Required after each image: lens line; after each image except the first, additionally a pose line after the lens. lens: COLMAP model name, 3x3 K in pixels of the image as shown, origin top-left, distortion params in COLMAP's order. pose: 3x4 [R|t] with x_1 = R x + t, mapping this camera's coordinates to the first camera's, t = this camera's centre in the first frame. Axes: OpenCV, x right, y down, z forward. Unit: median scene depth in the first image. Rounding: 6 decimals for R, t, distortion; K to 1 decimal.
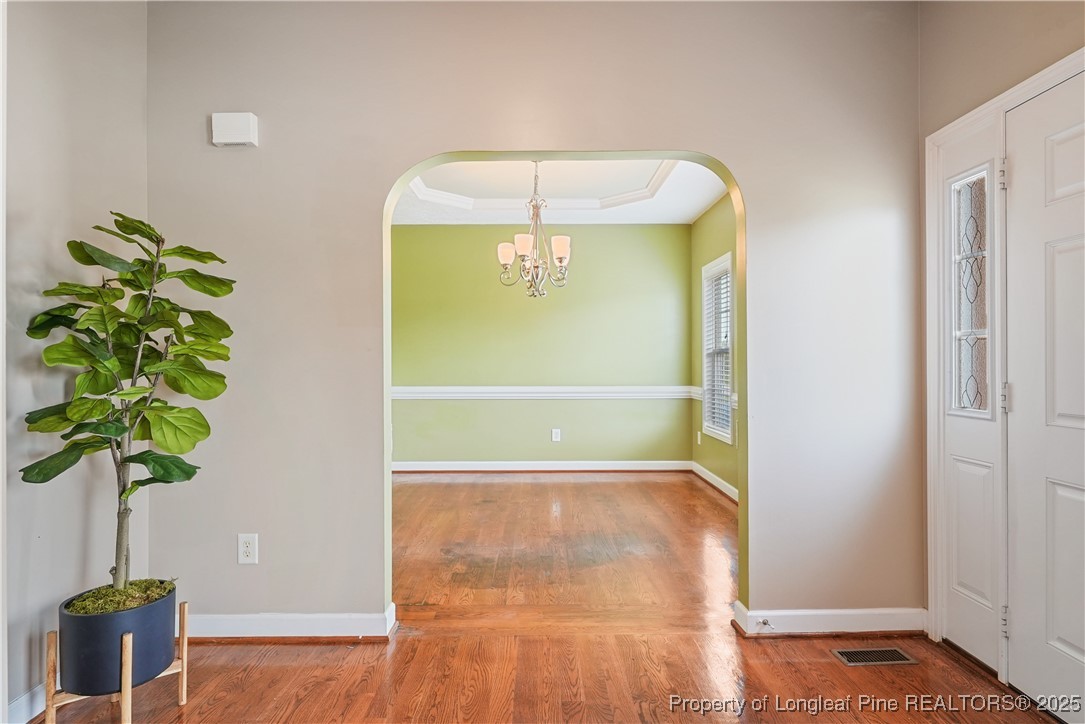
lens RADIAL K [[605.2, 0, 542.2], [0, 605.2, 361.7], [0, 0, 1]] dist [-0.000103, 0.000090]
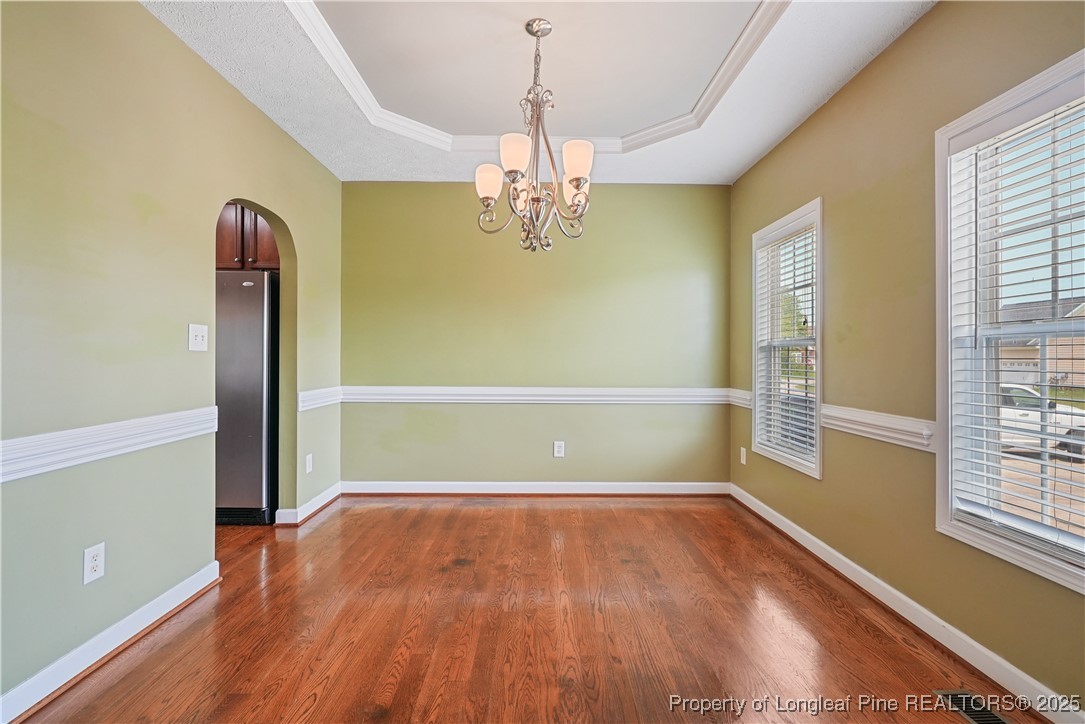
lens RADIAL K [[489.6, 0, 541.6], [0, 489.6, 355.9], [0, 0, 1]] dist [-0.013077, 0.000835]
pose [[0.999952, 0.008710, 0.004419, -0.003959], [-0.008705, 0.999961, -0.001312, 0.000860], [-0.004430, 0.001273, 0.999989, 0.391505]]
